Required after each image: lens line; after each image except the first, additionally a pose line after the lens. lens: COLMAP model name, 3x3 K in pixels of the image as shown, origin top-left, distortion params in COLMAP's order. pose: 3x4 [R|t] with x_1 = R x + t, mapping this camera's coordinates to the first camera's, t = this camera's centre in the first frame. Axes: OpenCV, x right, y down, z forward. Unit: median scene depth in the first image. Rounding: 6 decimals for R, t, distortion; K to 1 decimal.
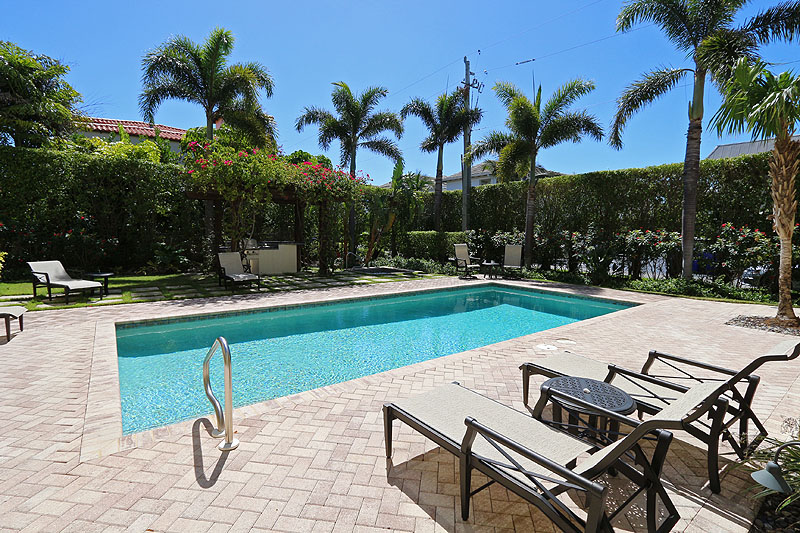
lens RADIAL K [[384.4, 0, 400.0], [0, 384.4, 266.5], [0, 0, 1]] dist [-0.039705, -0.000143]
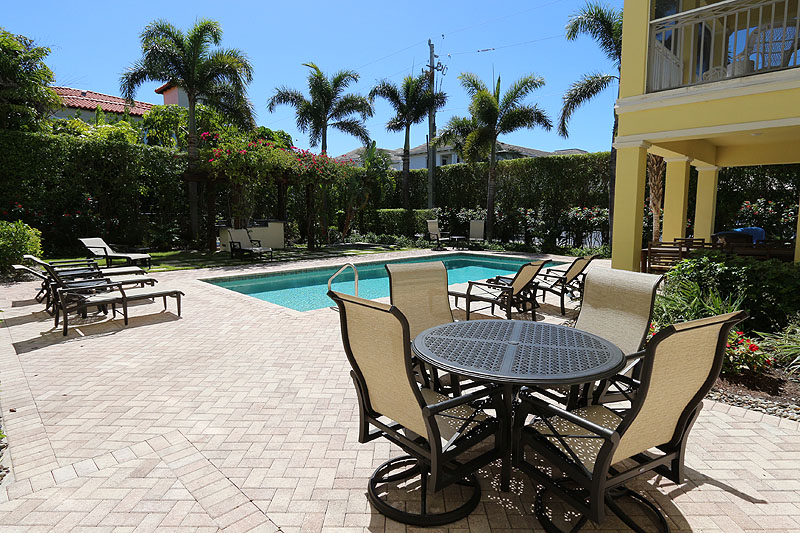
lens RADIAL K [[430.5, 0, 400.0], [0, 430.5, 266.5], [0, 0, 1]] dist [-0.033301, 0.000646]
pose [[0.992927, -0.022472, 0.116579, -0.078804], [0.017341, 0.998843, 0.044844, 0.017004], [-0.117452, -0.042505, 0.992169, -0.234413]]
